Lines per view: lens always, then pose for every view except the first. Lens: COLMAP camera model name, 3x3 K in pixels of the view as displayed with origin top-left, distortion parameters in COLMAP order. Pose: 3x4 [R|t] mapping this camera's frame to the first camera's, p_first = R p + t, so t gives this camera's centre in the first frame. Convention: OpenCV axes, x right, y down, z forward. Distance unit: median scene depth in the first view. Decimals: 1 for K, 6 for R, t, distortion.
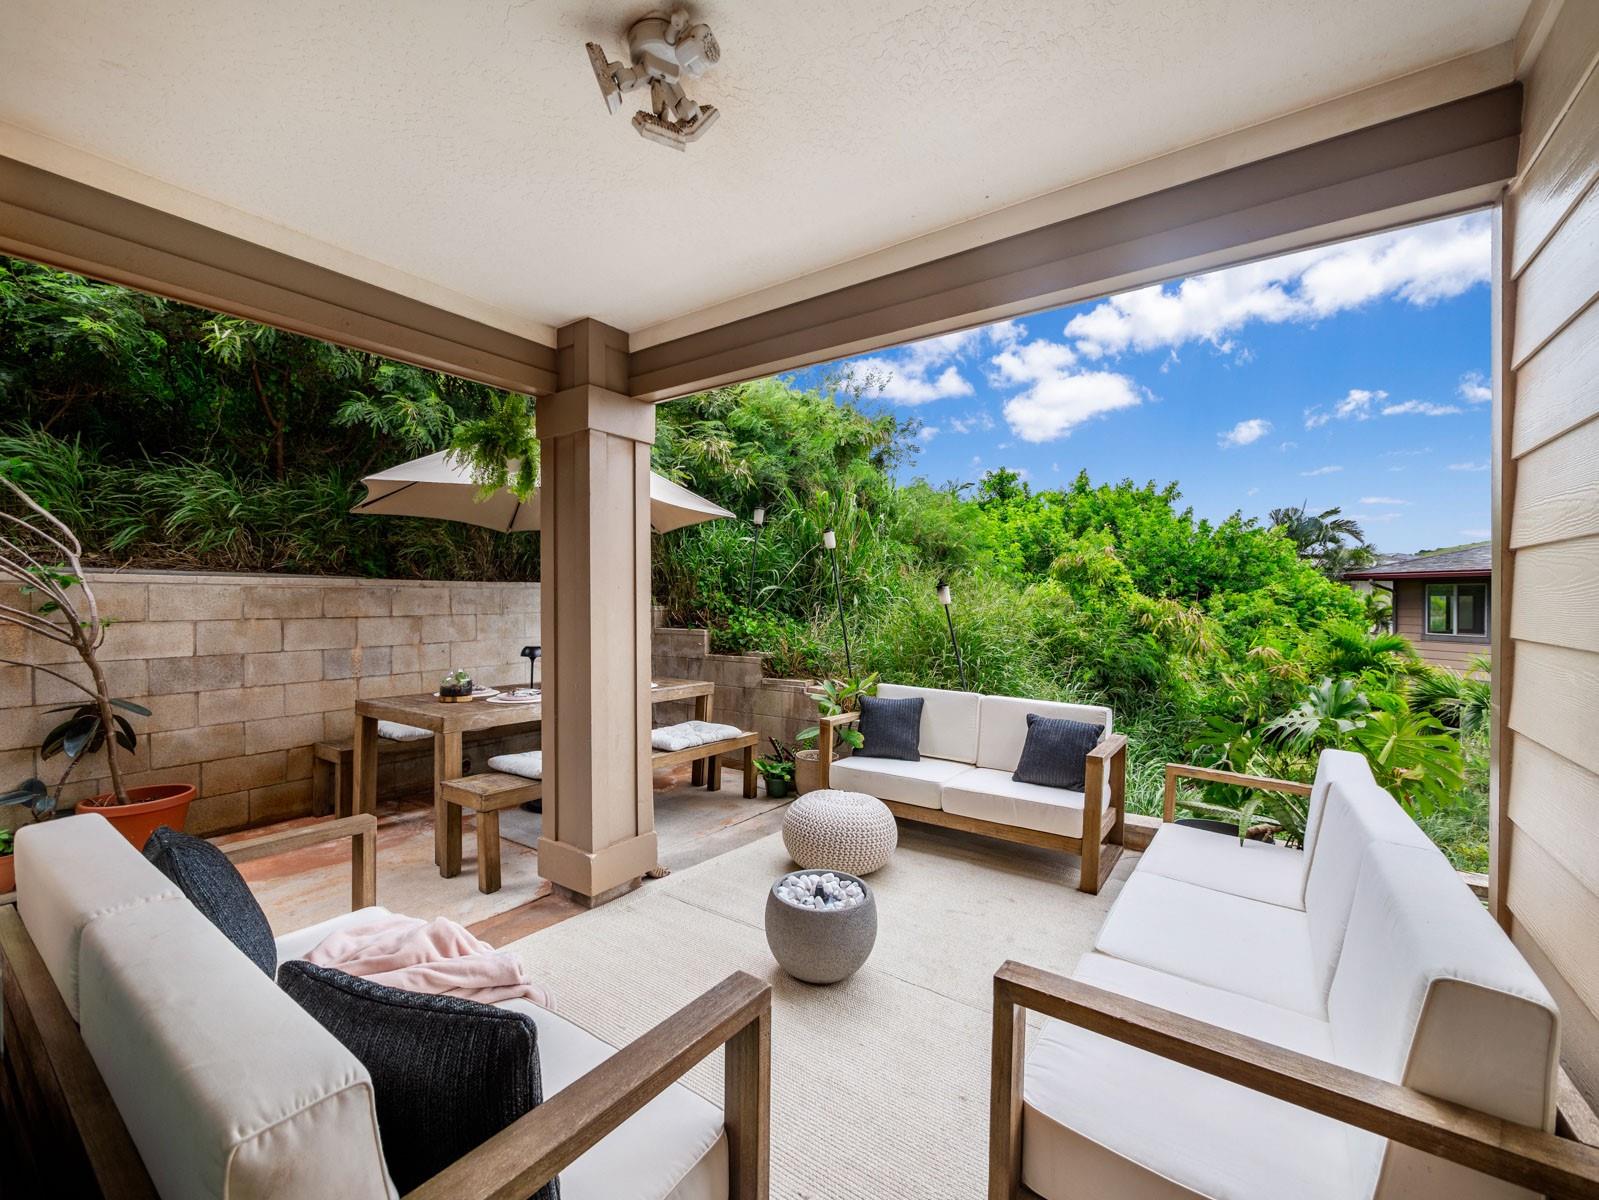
lens RADIAL K [[661.8, 0, 795.6], [0, 661.8, 598.7], [0, 0, 1]] dist [-0.011995, 0.001317]
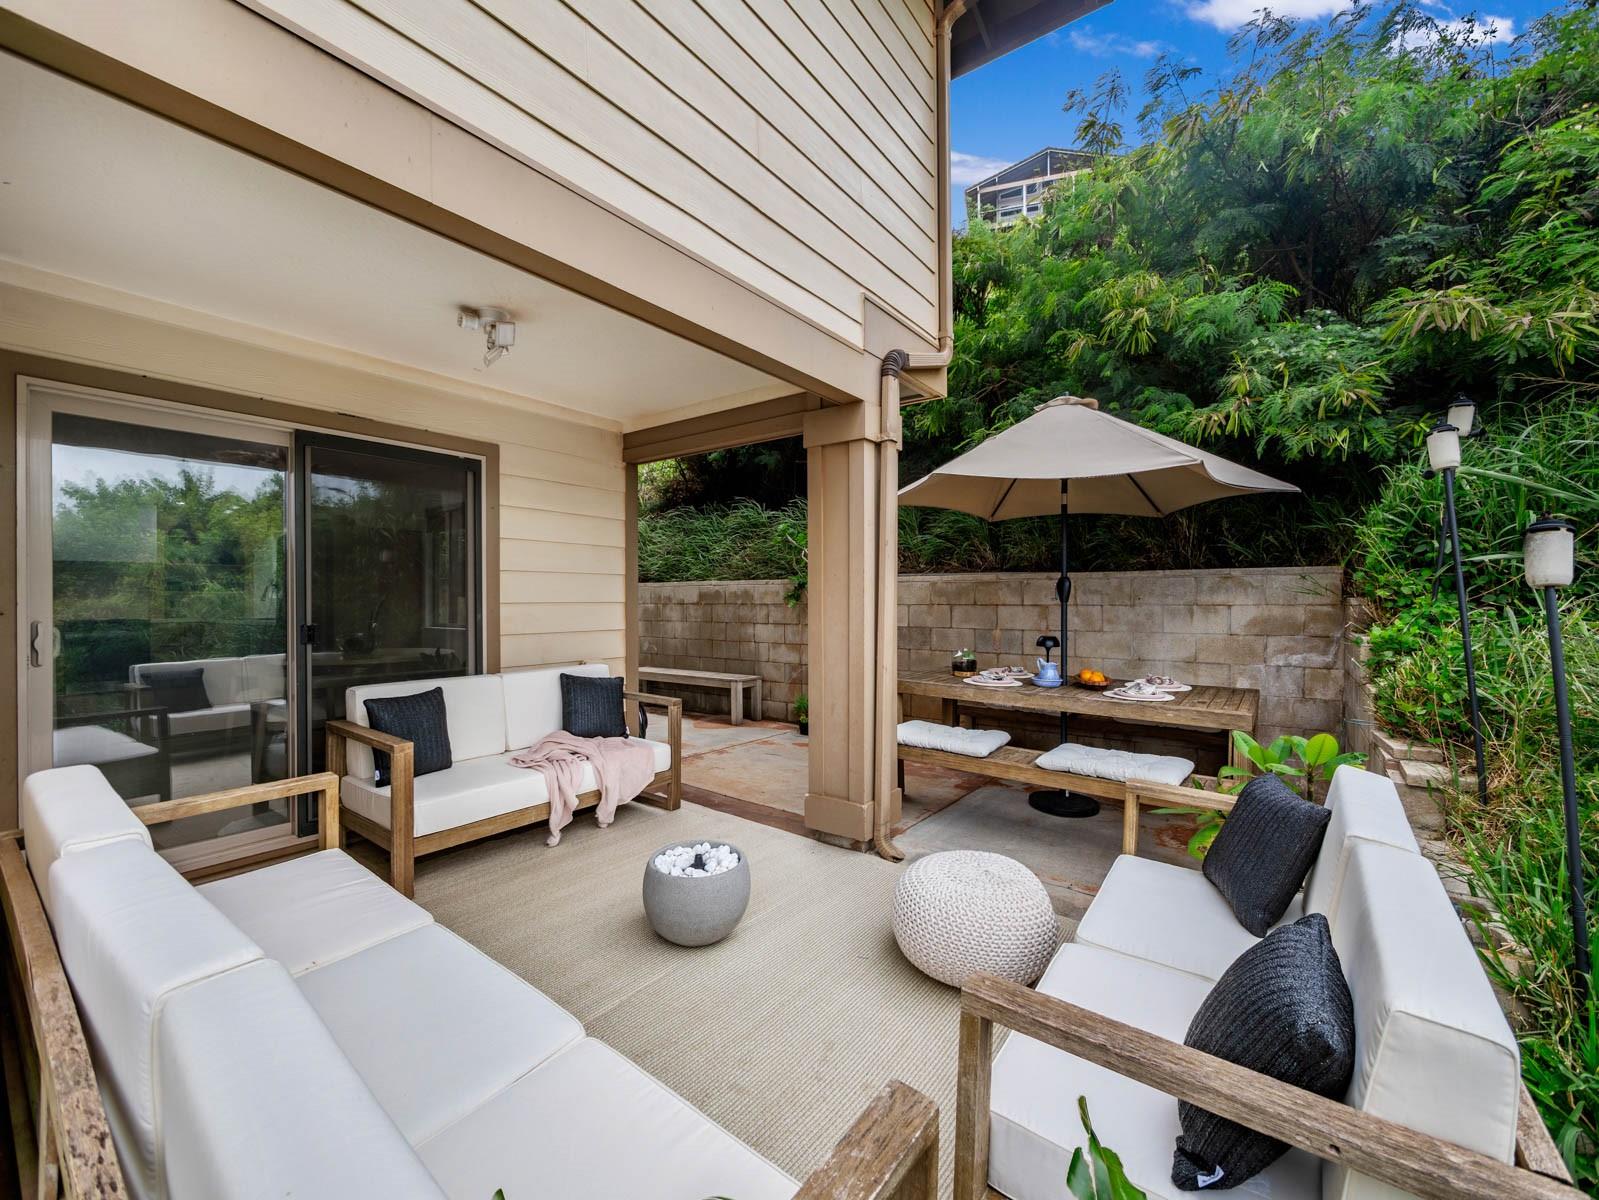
lens RADIAL K [[661.8, 0, 796.9], [0, 661.8, 601.8], [0, 0, 1]] dist [-0.011995, 0.001317]
pose [[-0.042258, 0.006245, -0.999087, 0.600432], [0.000509, 0.999980, 0.006229, 0.014427], [0.999107, -0.000245, -0.042260, 0.673393]]
